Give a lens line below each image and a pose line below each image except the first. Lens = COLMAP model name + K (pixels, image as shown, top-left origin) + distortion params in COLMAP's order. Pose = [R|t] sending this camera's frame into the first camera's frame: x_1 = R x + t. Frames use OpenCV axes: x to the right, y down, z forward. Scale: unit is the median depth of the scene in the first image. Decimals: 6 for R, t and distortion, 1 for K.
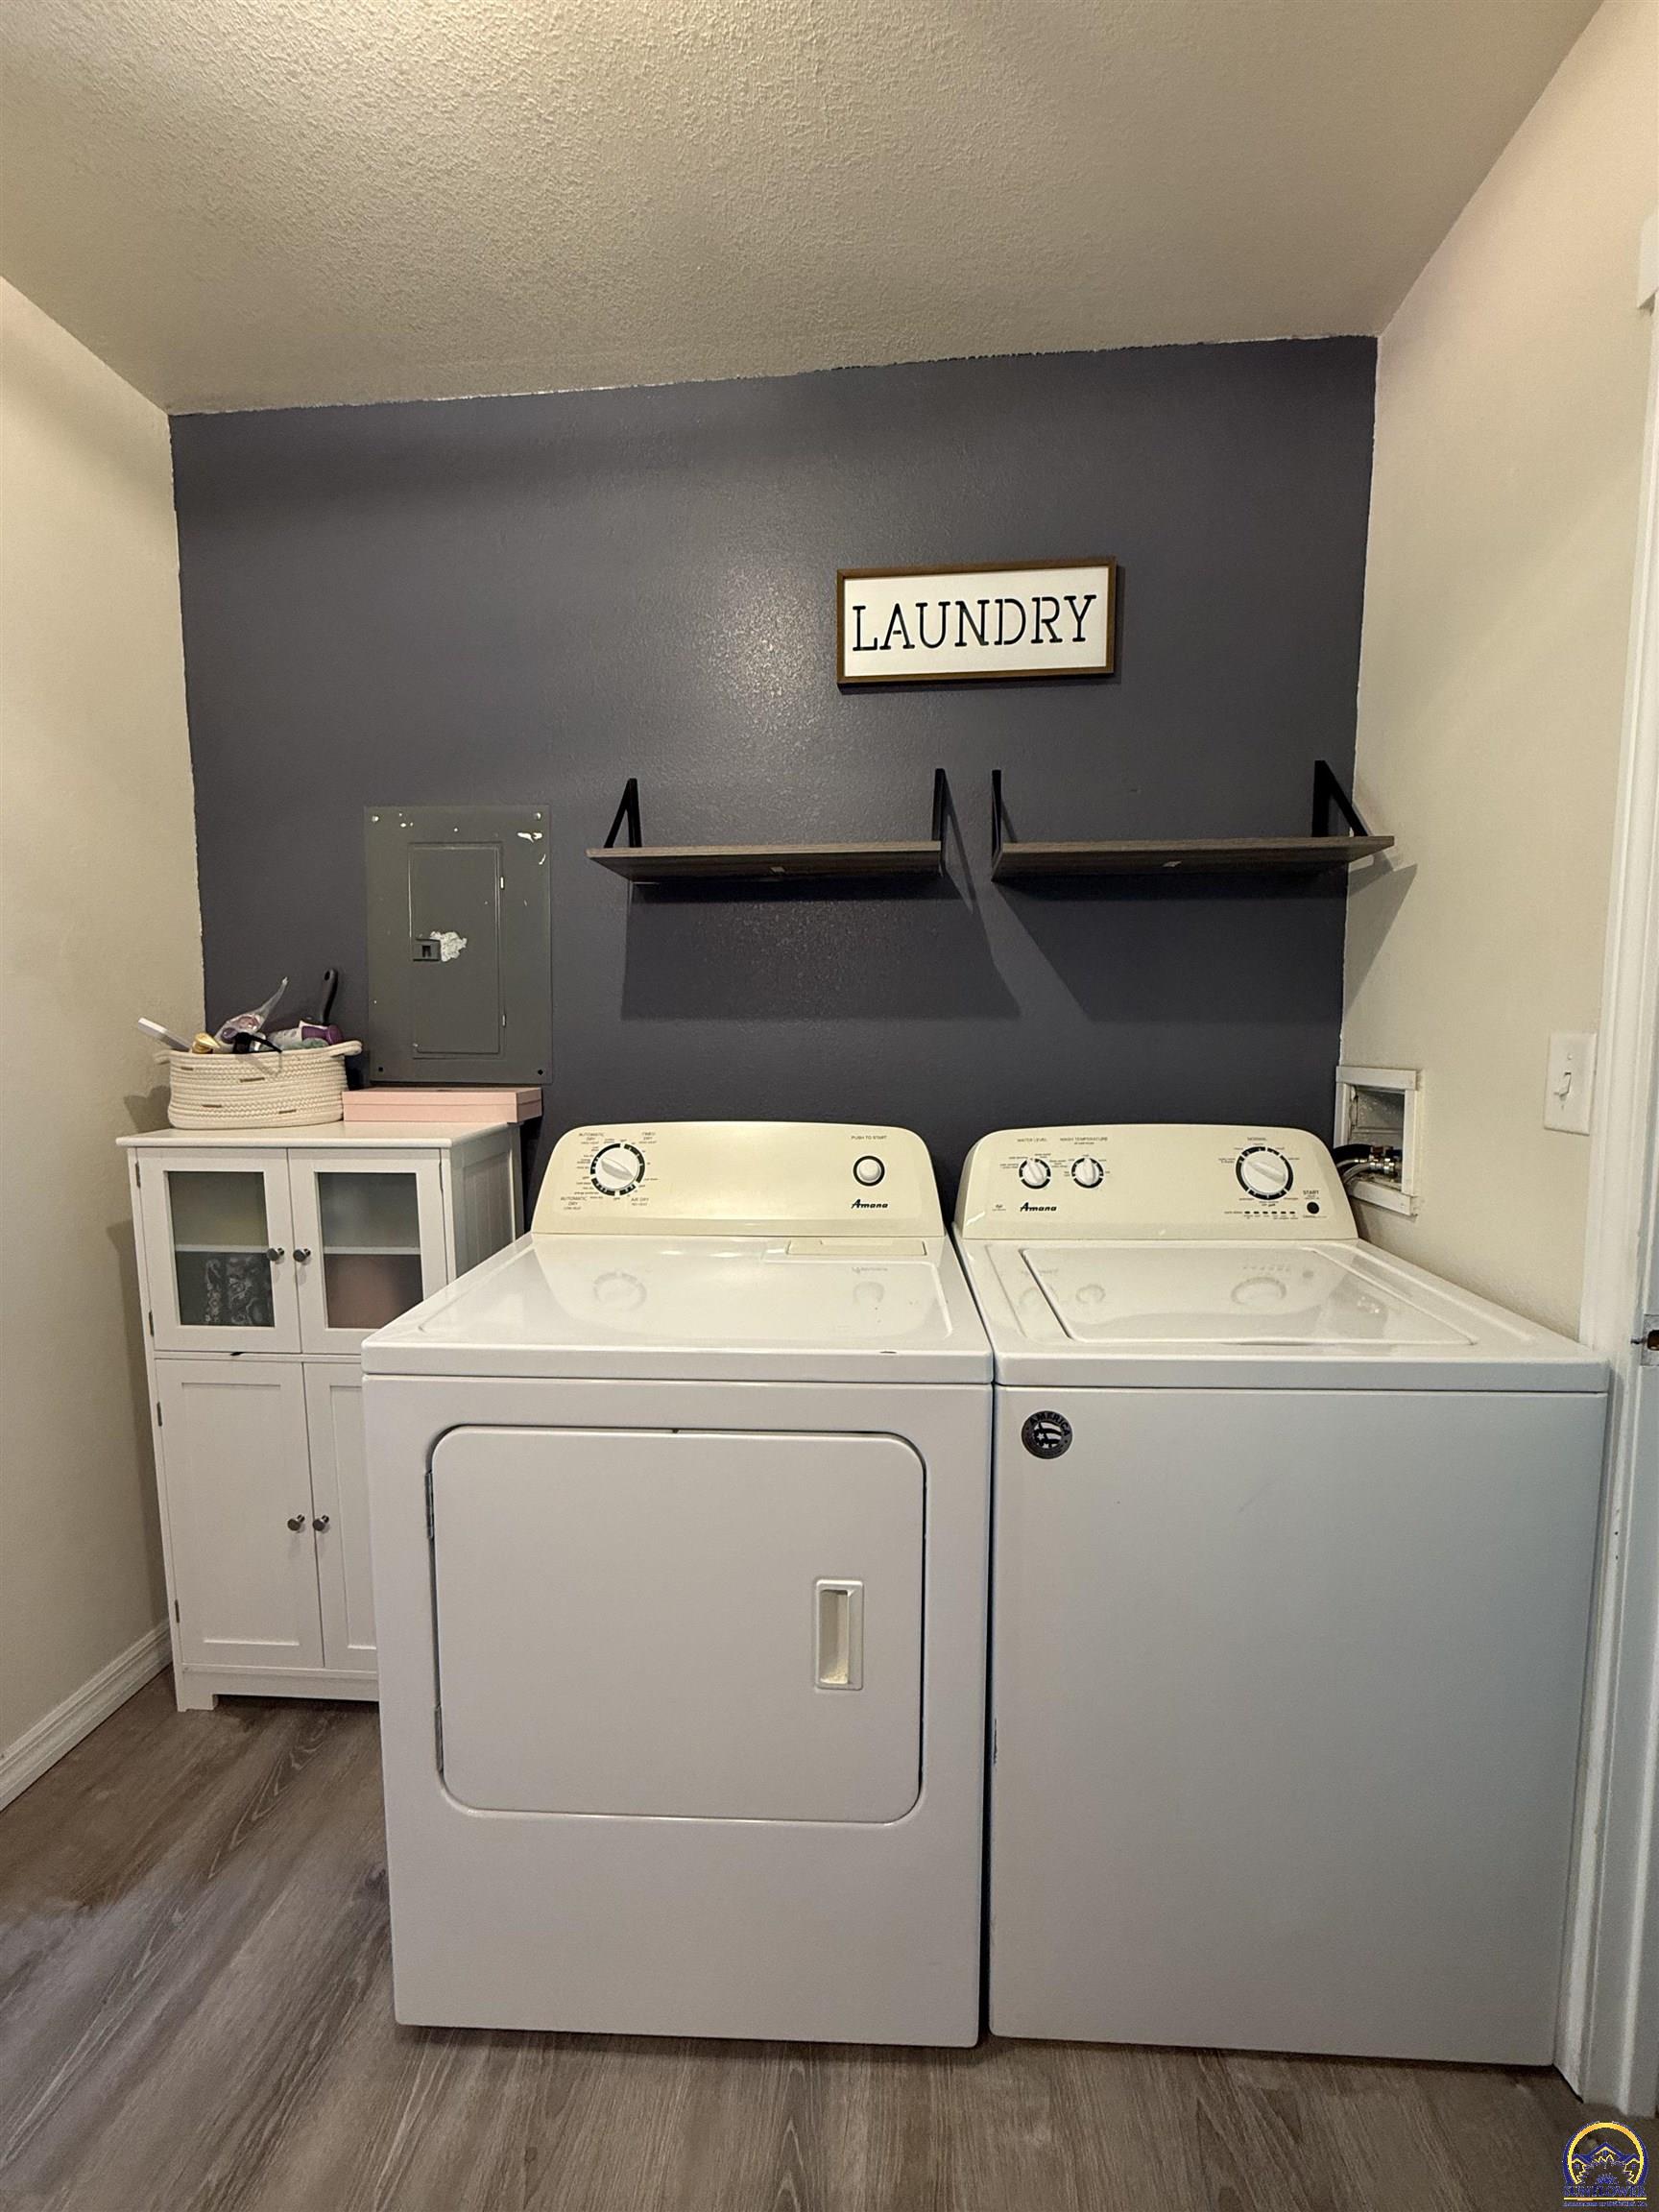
lens RADIAL K [[880.2, 0, 832.1], [0, 880.2, 1102.7], [0, 0, 1]] dist [0.001339, -0.000076]
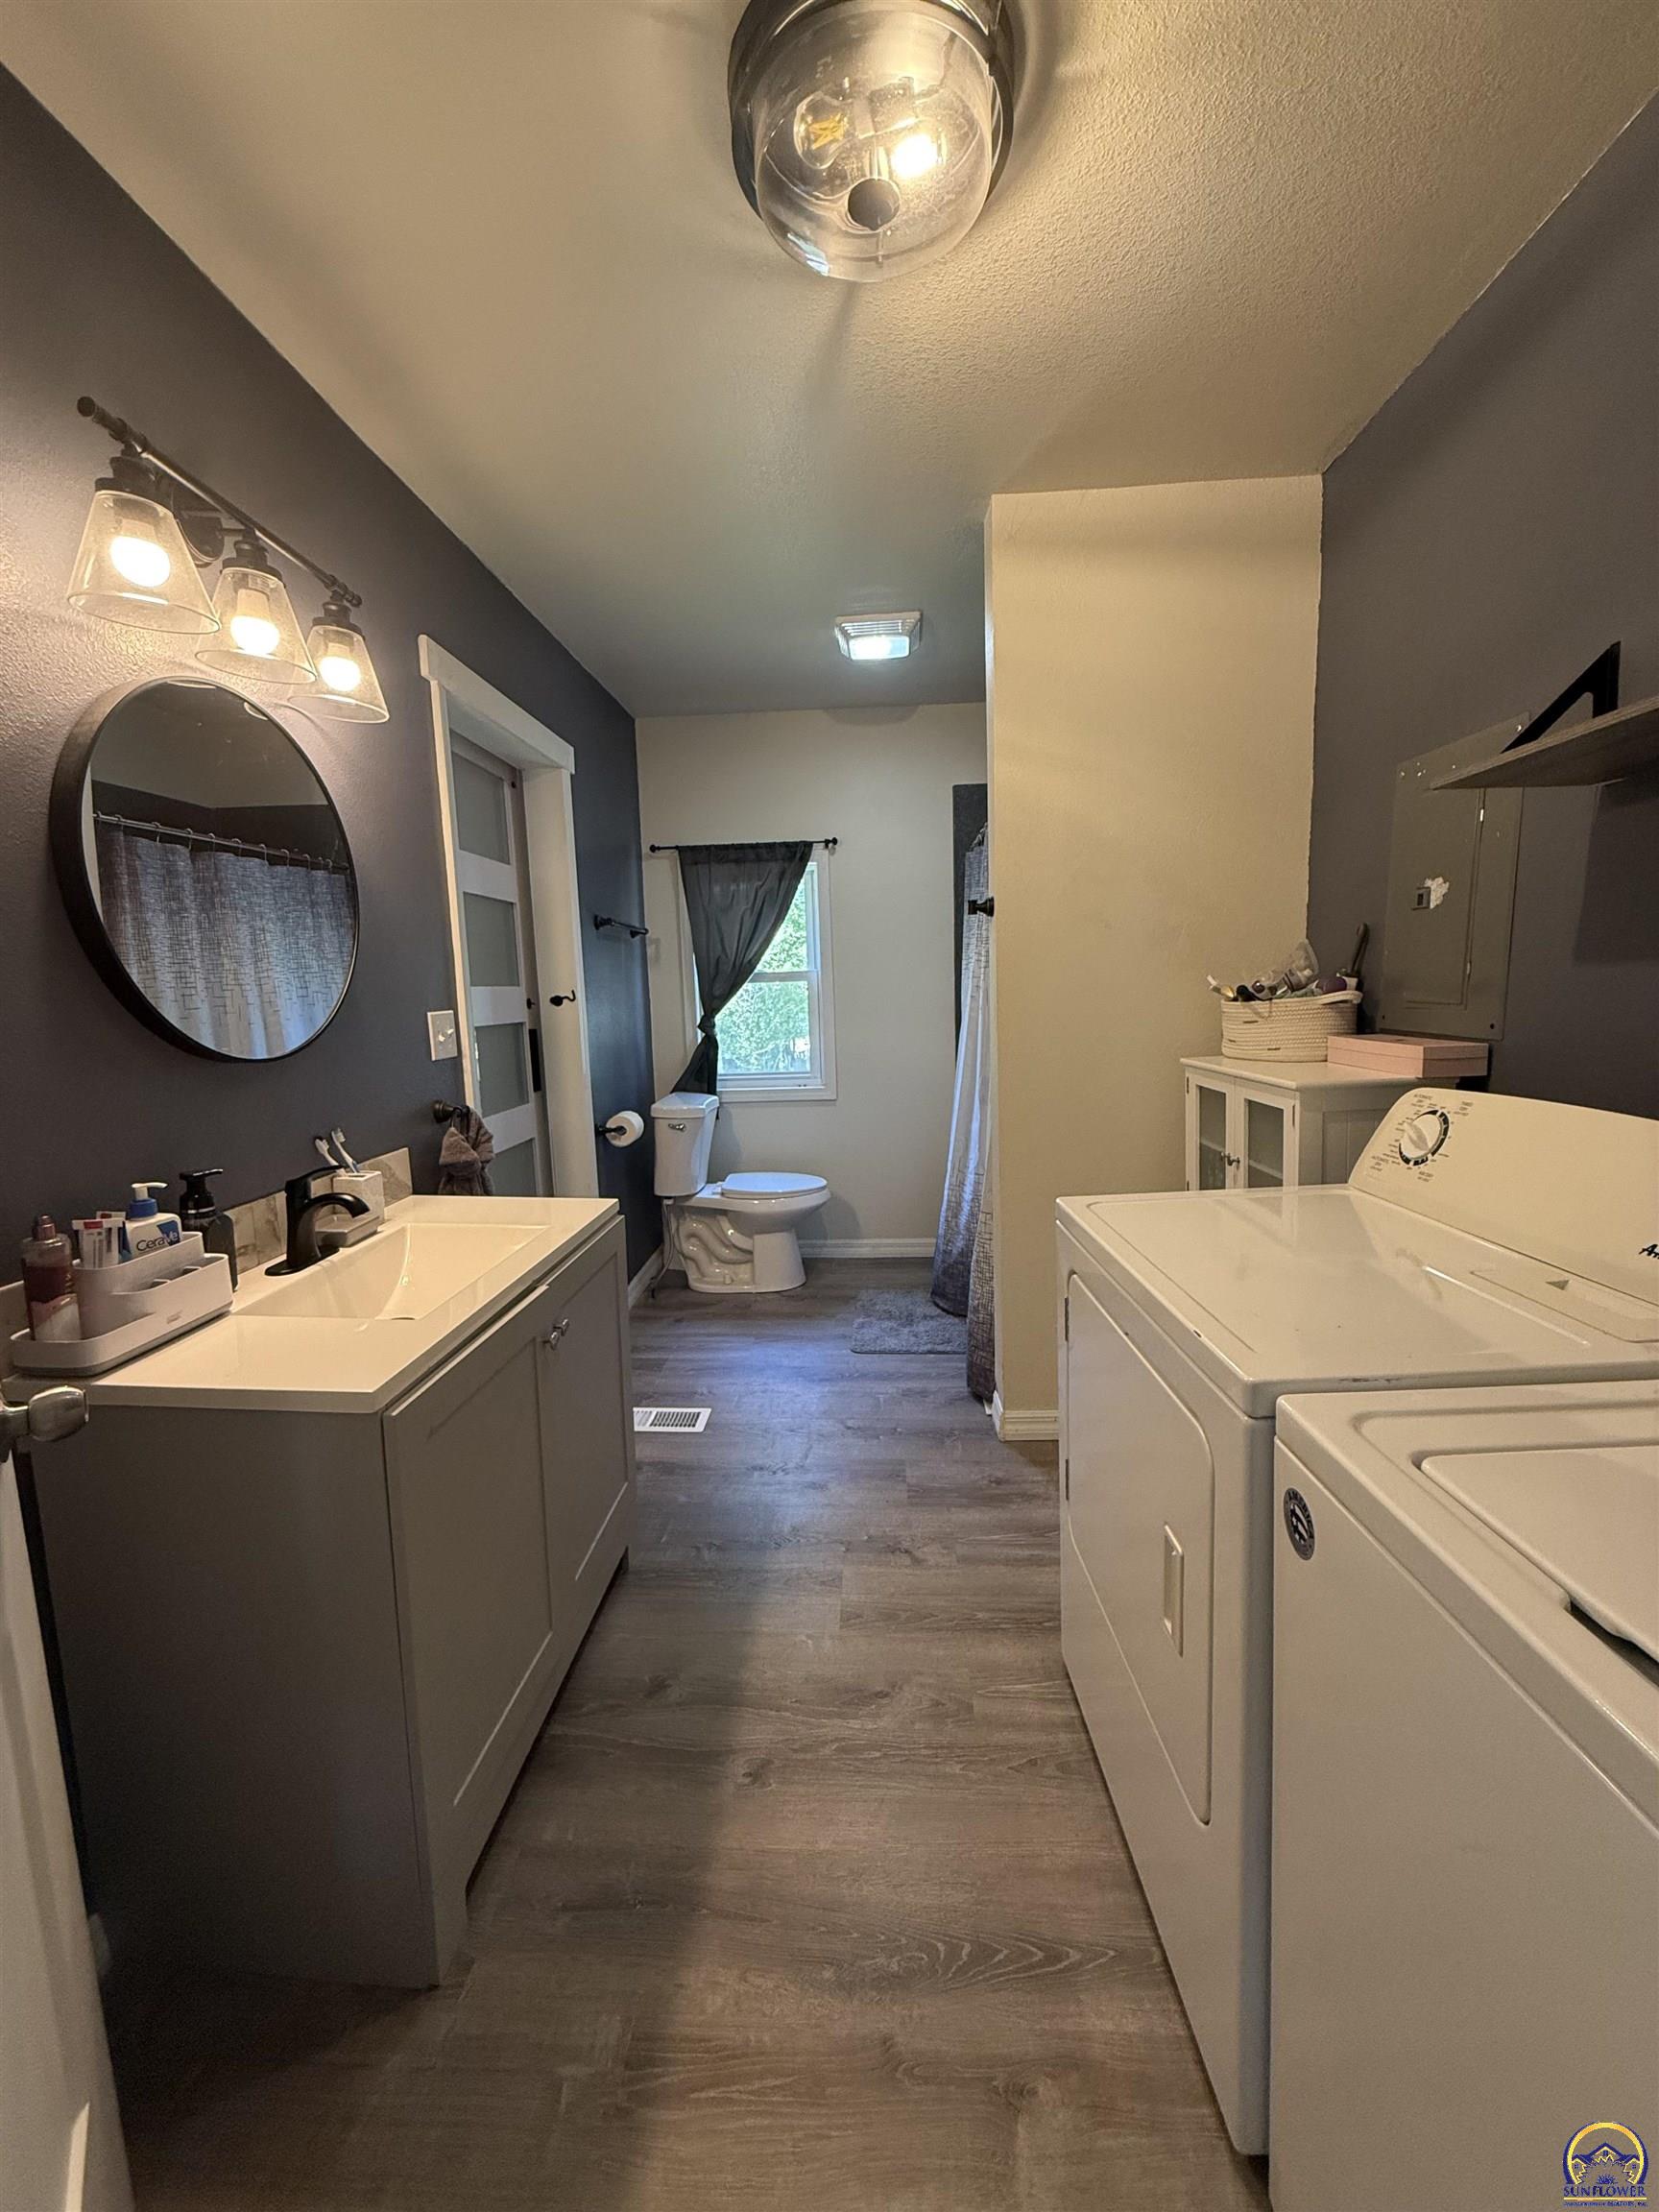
lens RADIAL K [[880.2, 0, 832.1], [0, 880.2, 1102.7], [0, 0, 1]] dist [0.001339, -0.000076]
pose [[0.037281, 0.130955, -0.990687, 0.619316], [-0.055025, 0.990141, 0.128812, -0.042399], [0.997789, 0.049711, 0.044119, 0.353945]]
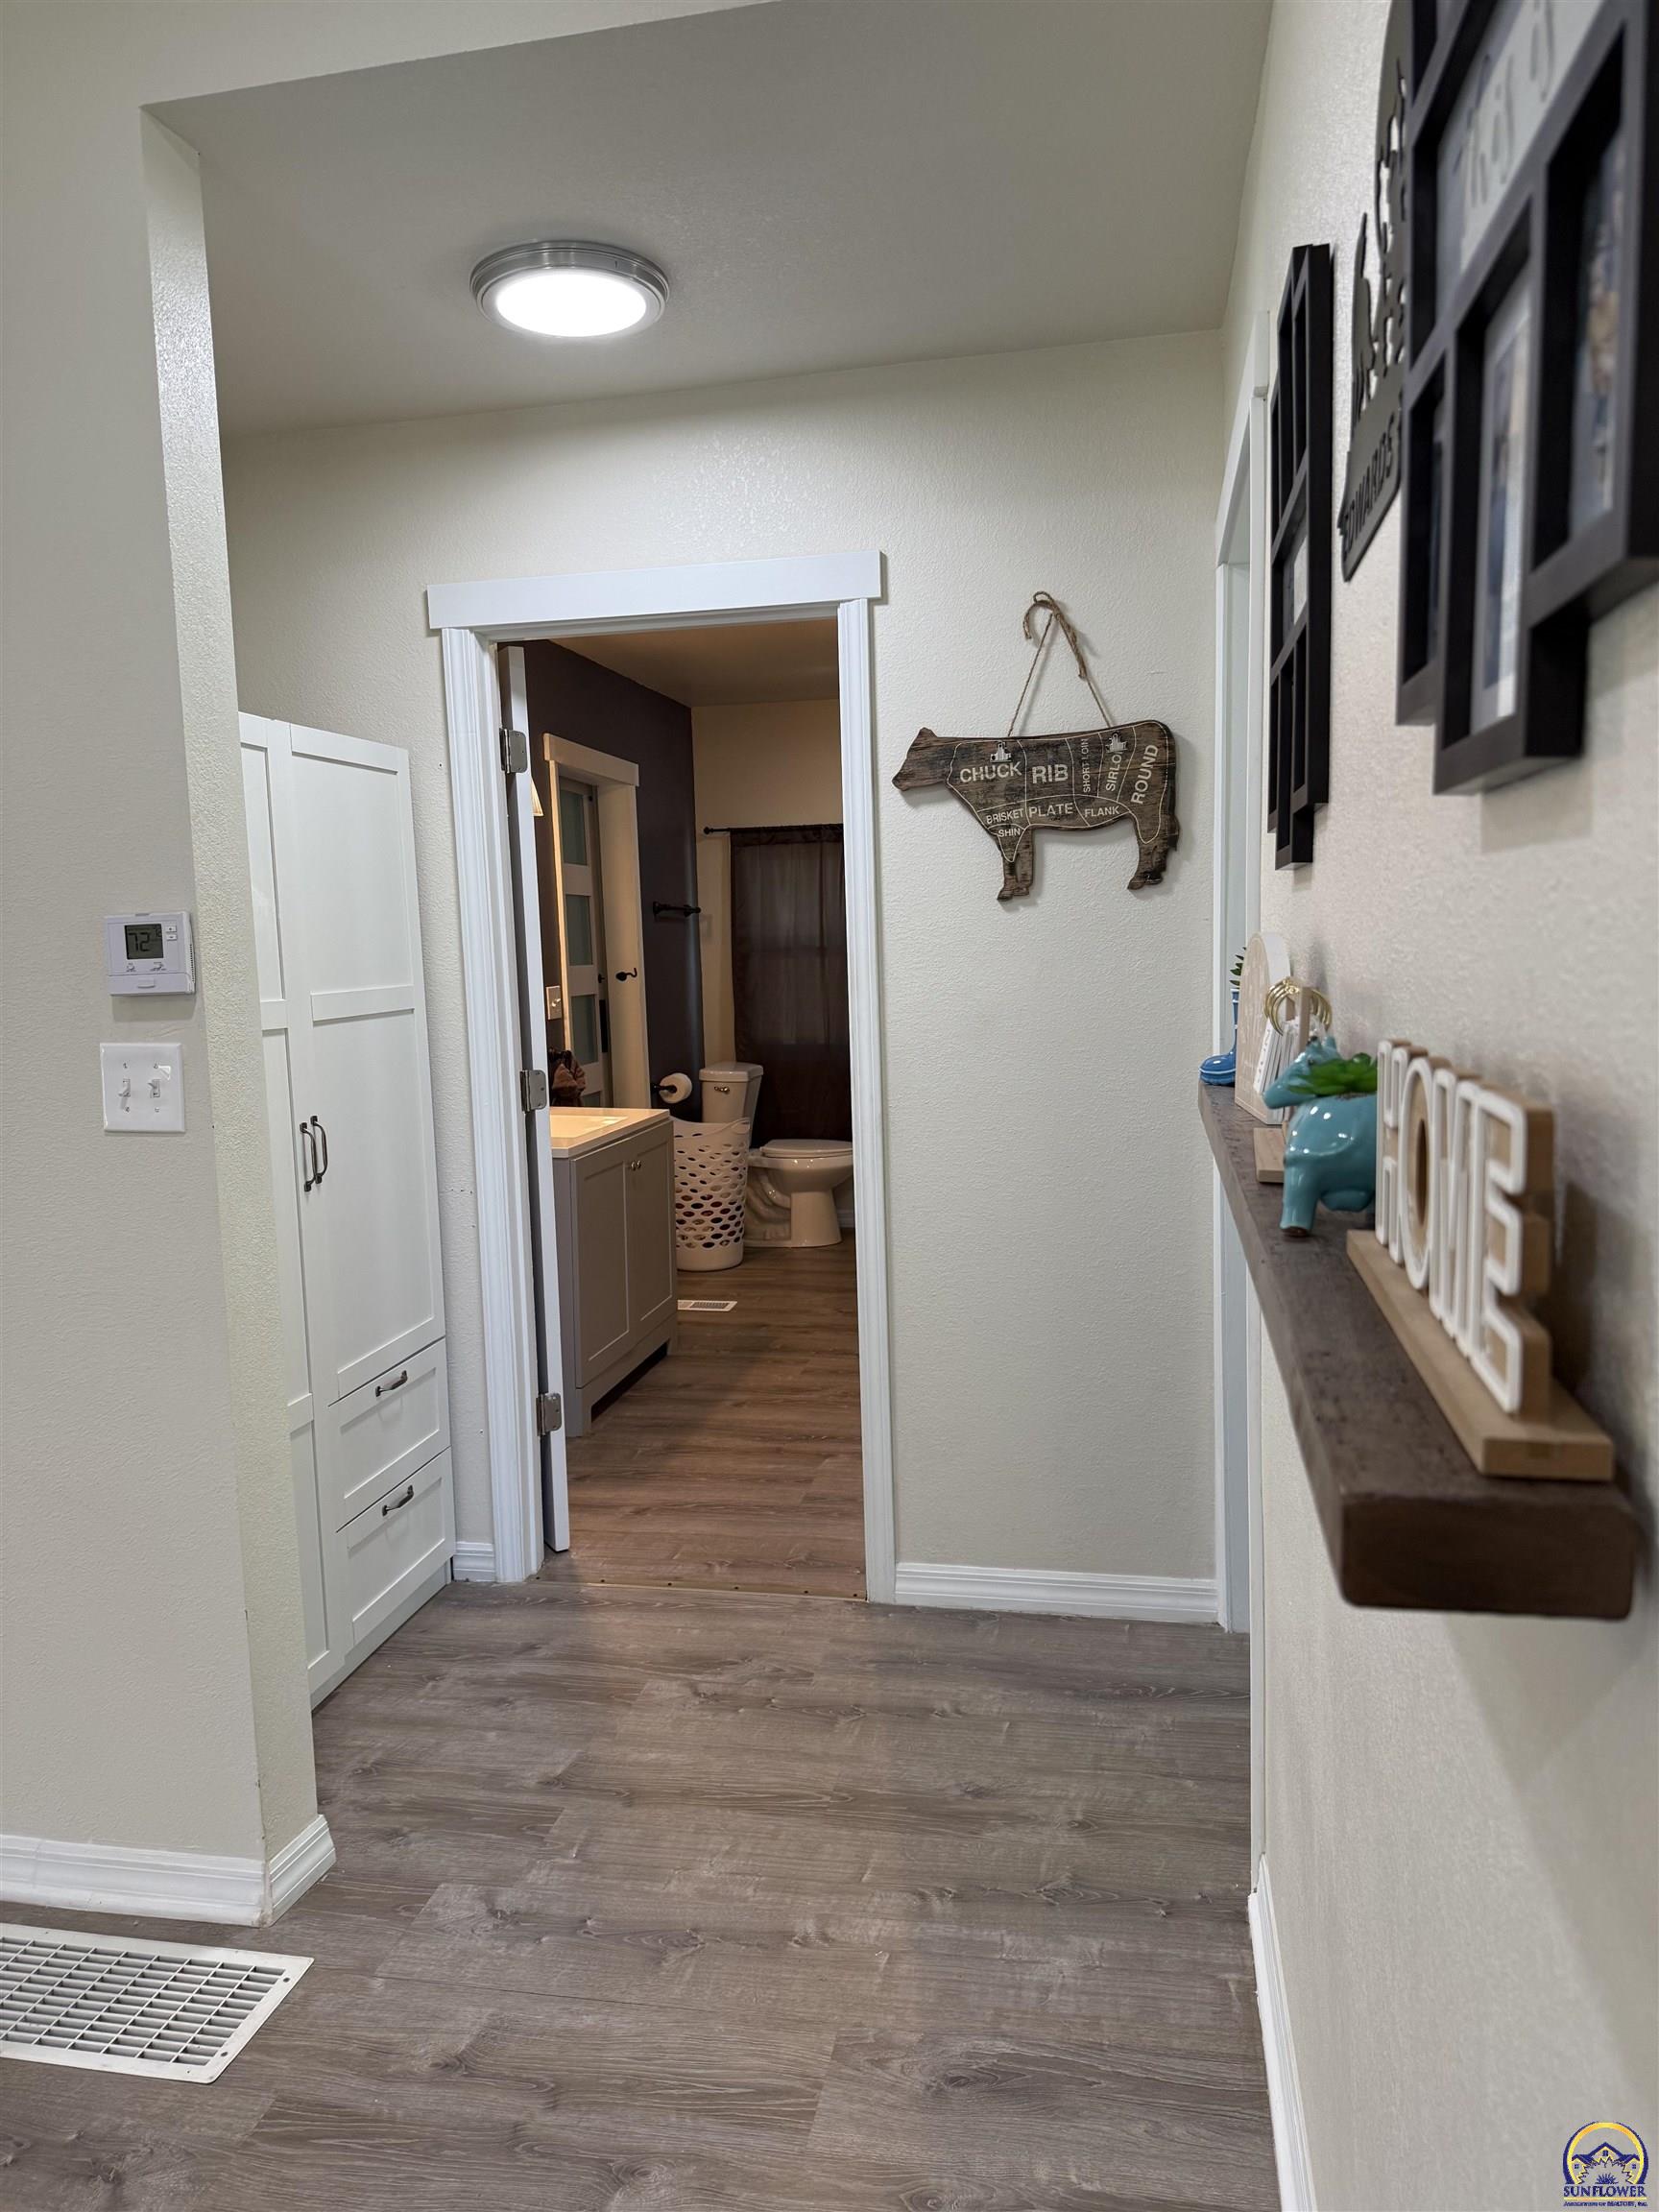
lens RADIAL K [[1542.7, 0, 829.5], [0, 1542.7, 1106.0], [0, 0, 1]] dist [0.097547, -0.155712]
pose [[-0.097966, 0.114331, -0.988601, 2.717756], [-0.053975, 0.991306, 0.119993, -0.165105], [0.993725, 0.065115, -0.090944, 0.771564]]
